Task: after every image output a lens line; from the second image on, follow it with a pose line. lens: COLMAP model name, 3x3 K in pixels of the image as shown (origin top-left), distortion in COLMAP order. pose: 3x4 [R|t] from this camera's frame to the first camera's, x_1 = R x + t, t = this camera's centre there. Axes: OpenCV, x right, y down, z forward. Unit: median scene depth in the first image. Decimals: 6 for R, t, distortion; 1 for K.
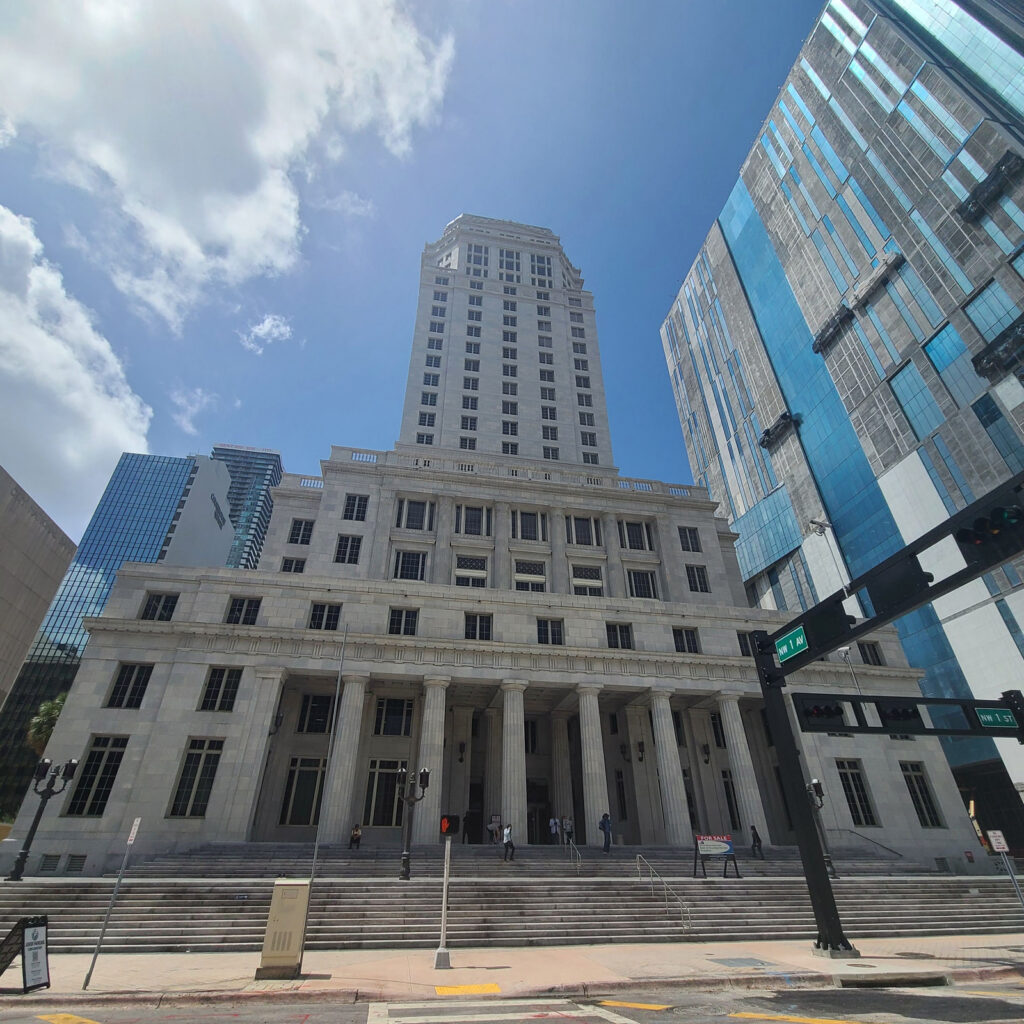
lens RADIAL K [[559.1, 0, 510.9], [0, 559.1, 514.6], [0, 0, 1]] dist [0.000967, -0.000453]
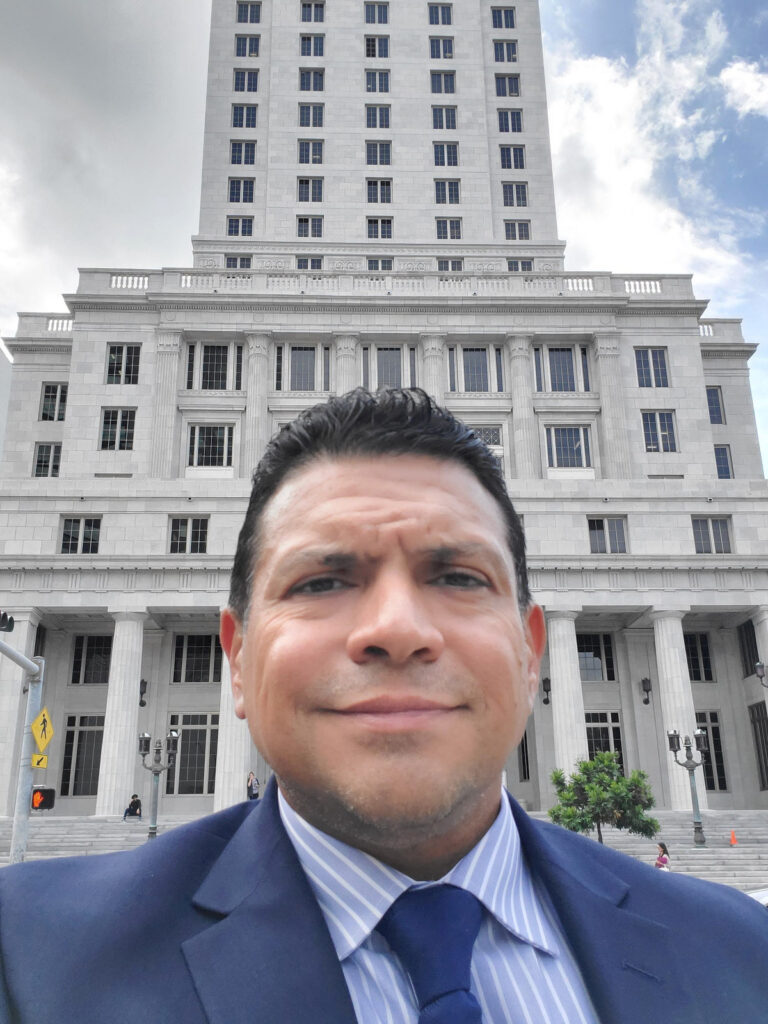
lens RADIAL K [[964.4, 0, 383.2], [0, 964.4, 511.6], [0, 0, 1]] dist [0.051743, 0.000000]
pose [[0.989991, -0.056644, -0.129261, 0.168608], [0.084484, 0.971539, 0.221303, -0.070346], [0.113047, -0.230008, 0.966601, -0.126764]]
